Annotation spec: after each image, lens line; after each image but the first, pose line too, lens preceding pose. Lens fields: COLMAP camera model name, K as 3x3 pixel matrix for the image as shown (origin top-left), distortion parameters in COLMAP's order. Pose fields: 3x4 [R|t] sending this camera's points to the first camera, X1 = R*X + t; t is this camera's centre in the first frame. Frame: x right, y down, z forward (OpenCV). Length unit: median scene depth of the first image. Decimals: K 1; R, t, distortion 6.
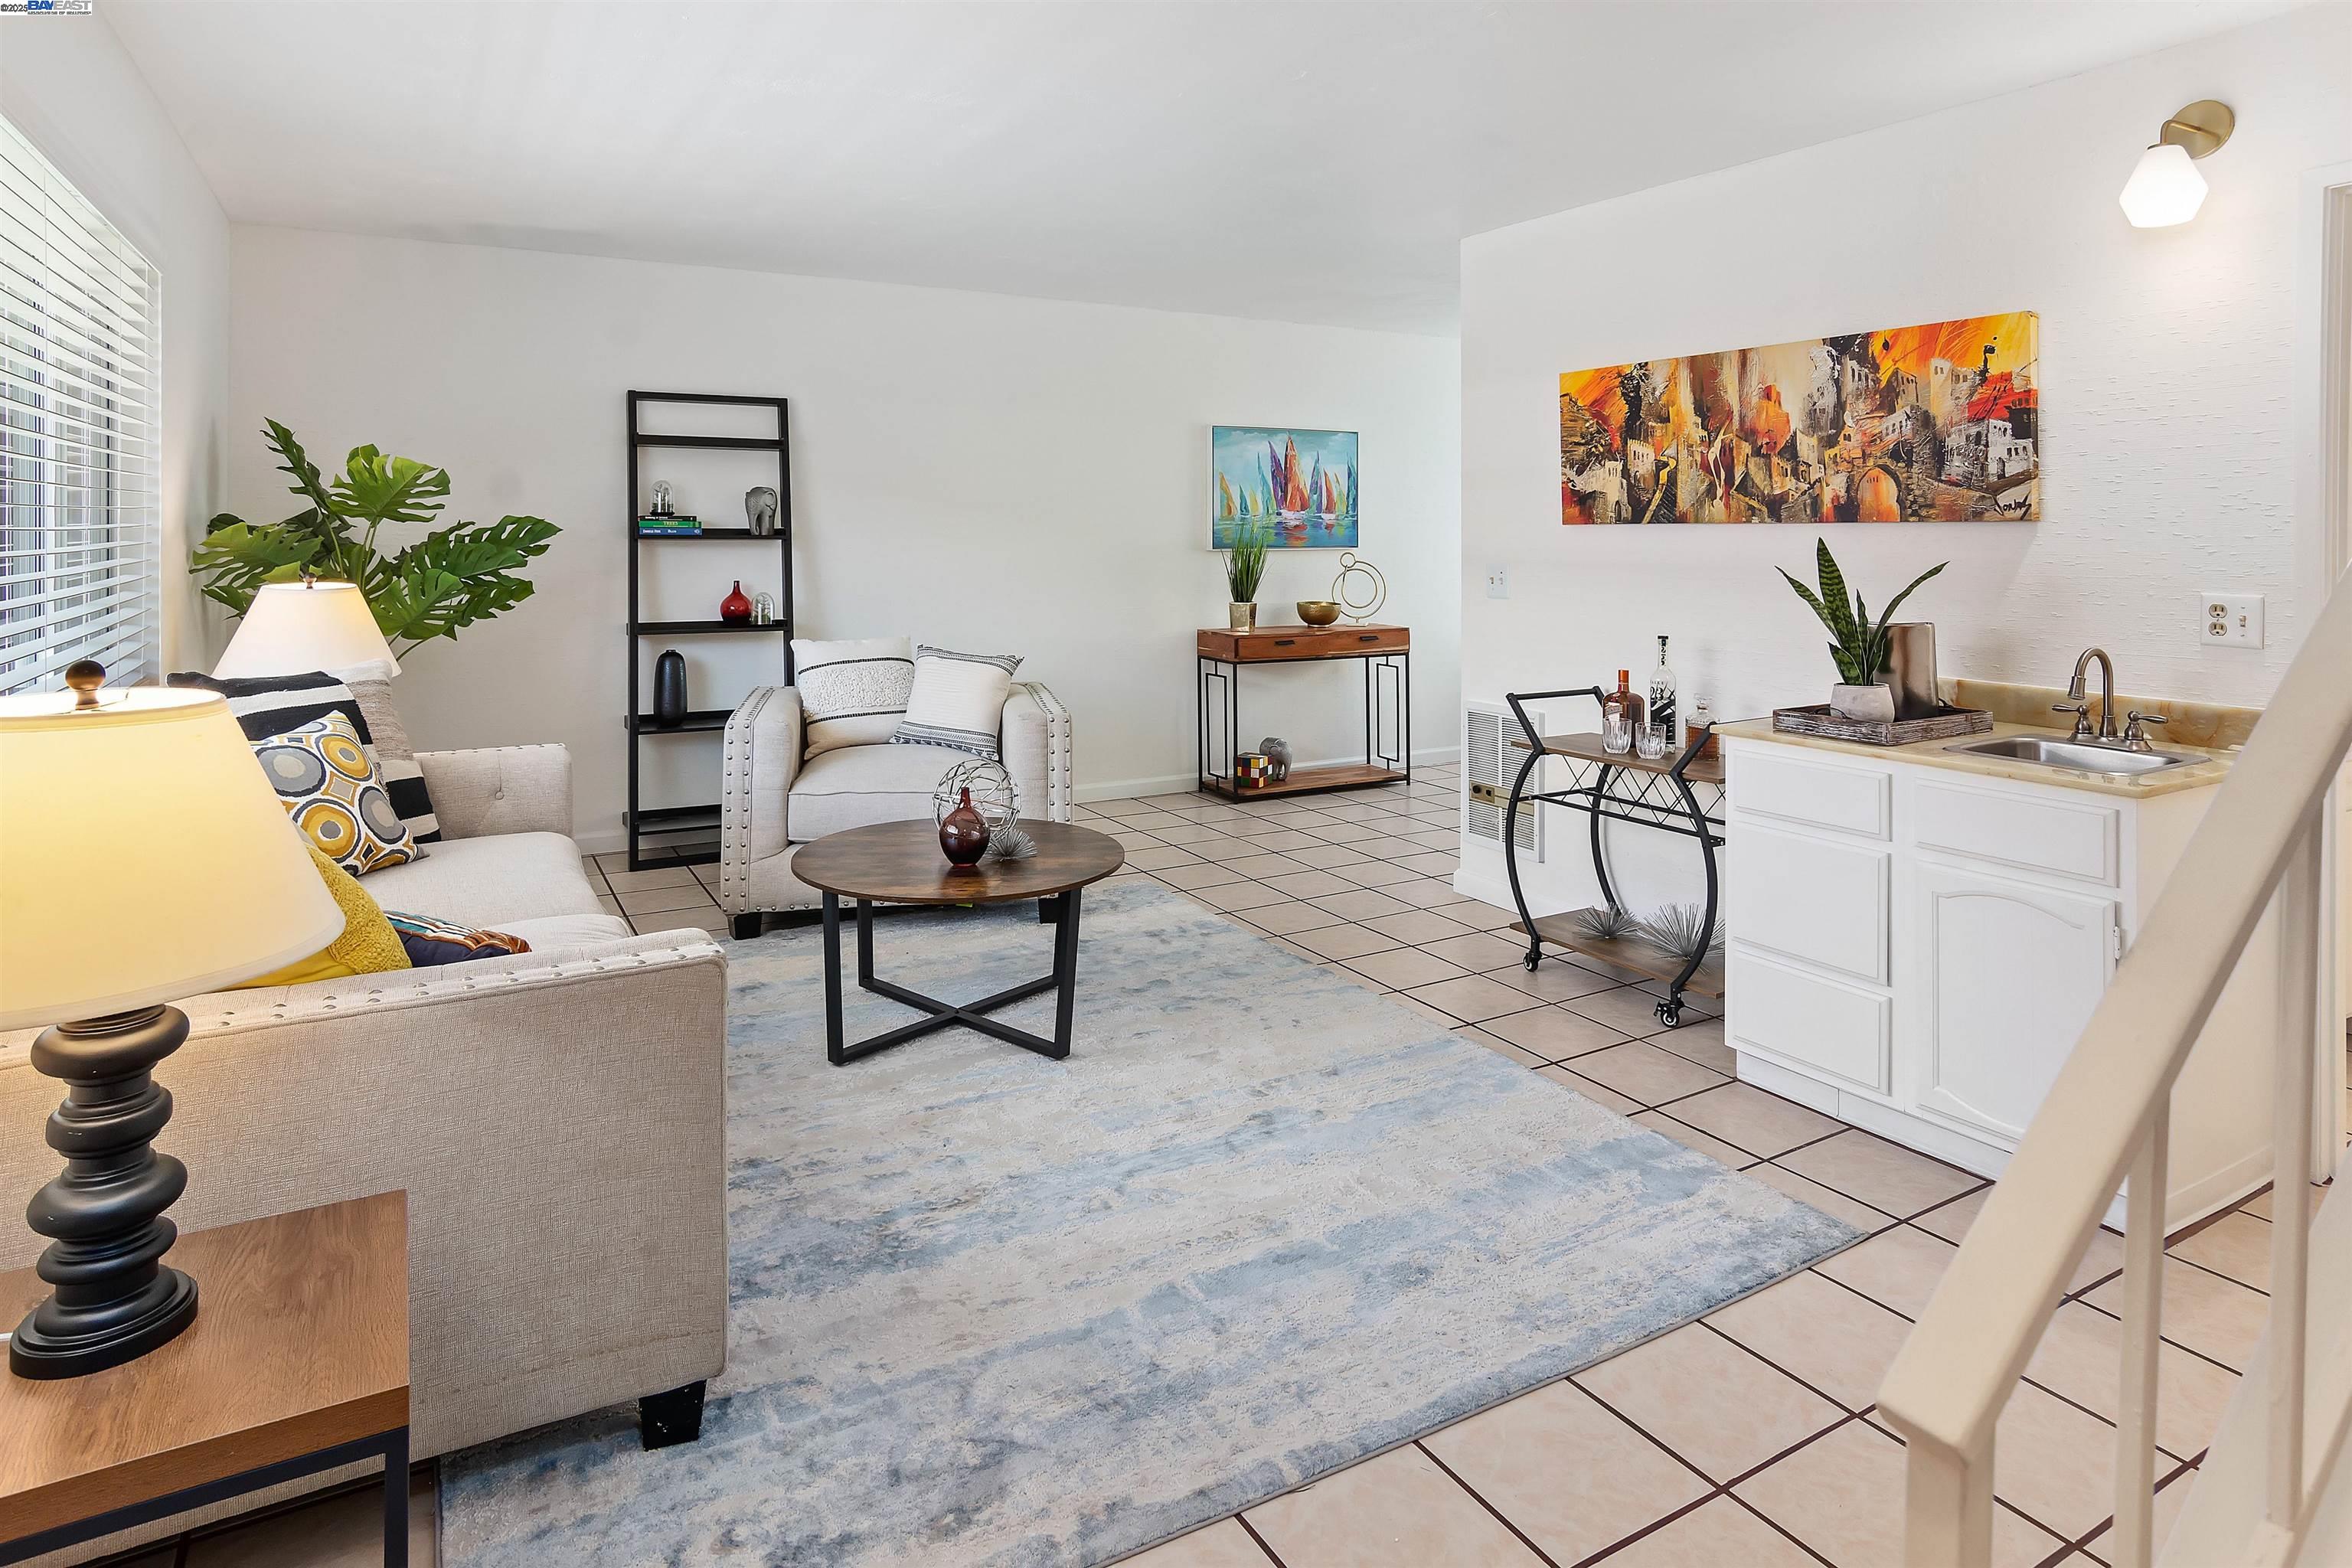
lens RADIAL K [[1352.2, 0, 1161.9], [0, 1352.2, 517.0], [0, 0, 1]] dist [-0.003695, -0.000559]
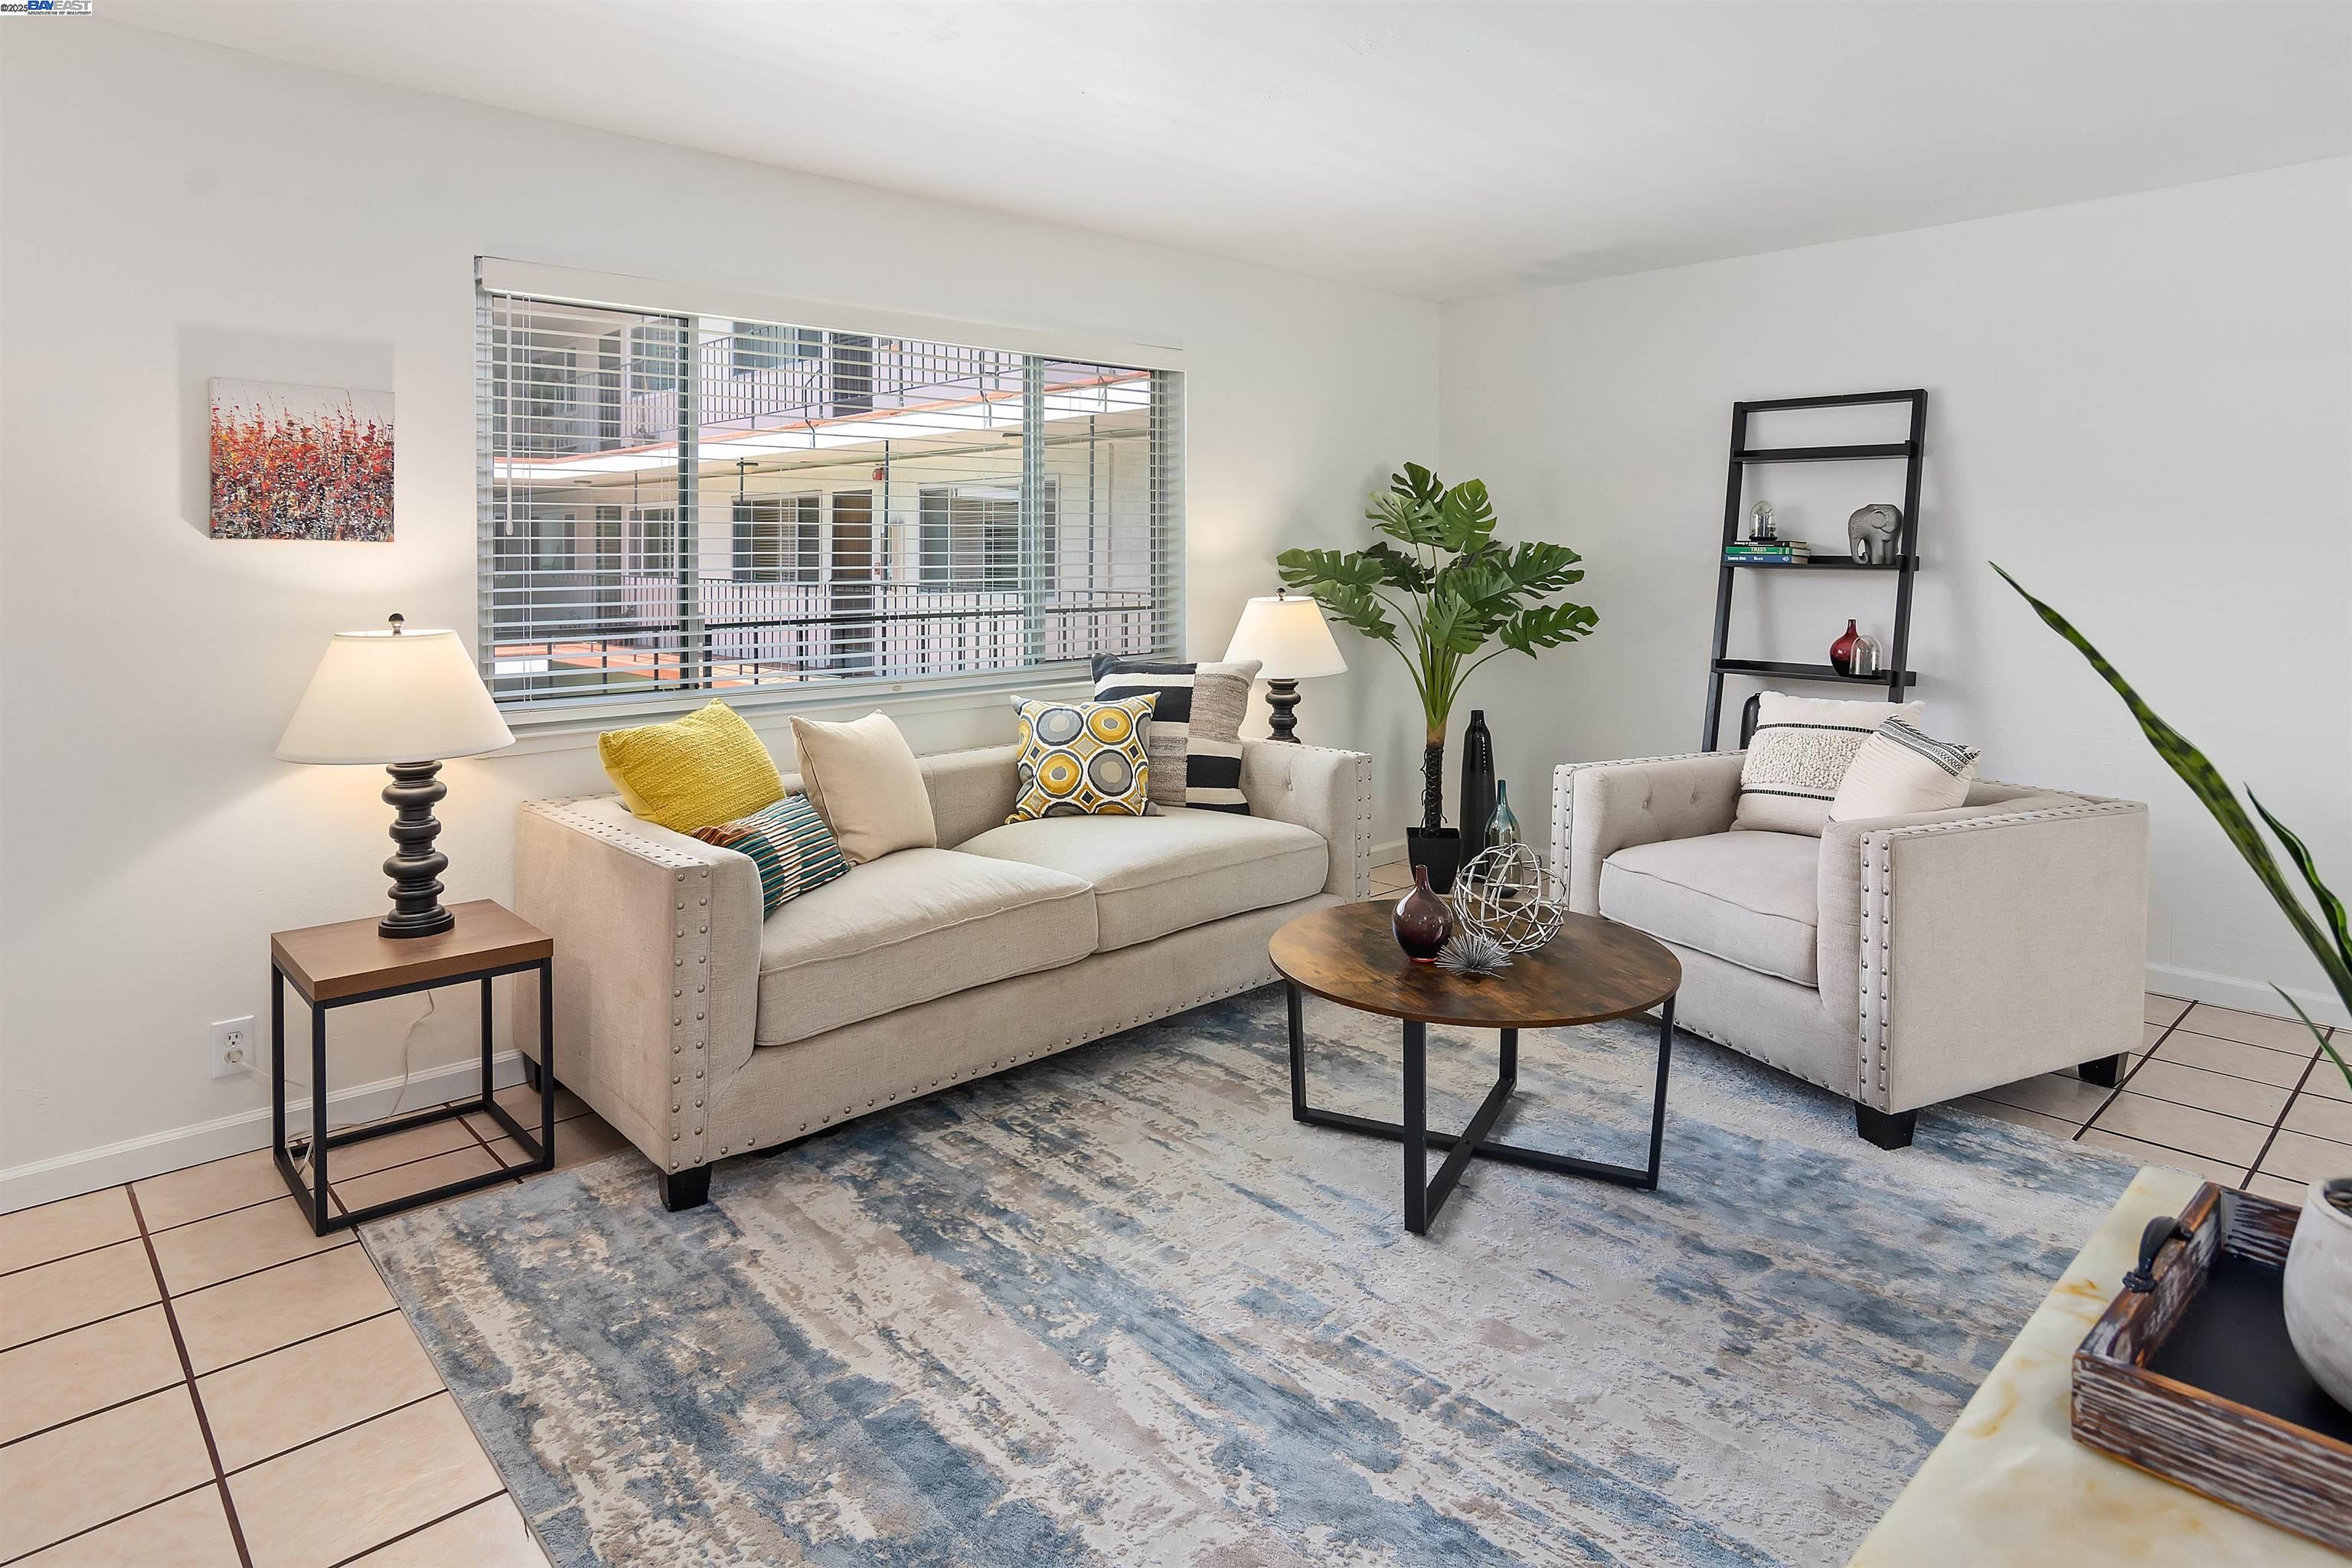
lens RADIAL K [[1341.7, 0, 1176.5], [0, 1341.7, 589.5], [0, 0, 1]] dist [-0.047826, 0.031405]
pose [[0.248493, 0.027345, -0.968248, 1.360661], [0.004917, 0.999553, 0.029490, 0.012715], [0.968621, -0.012089, 0.248247, 1.480804]]
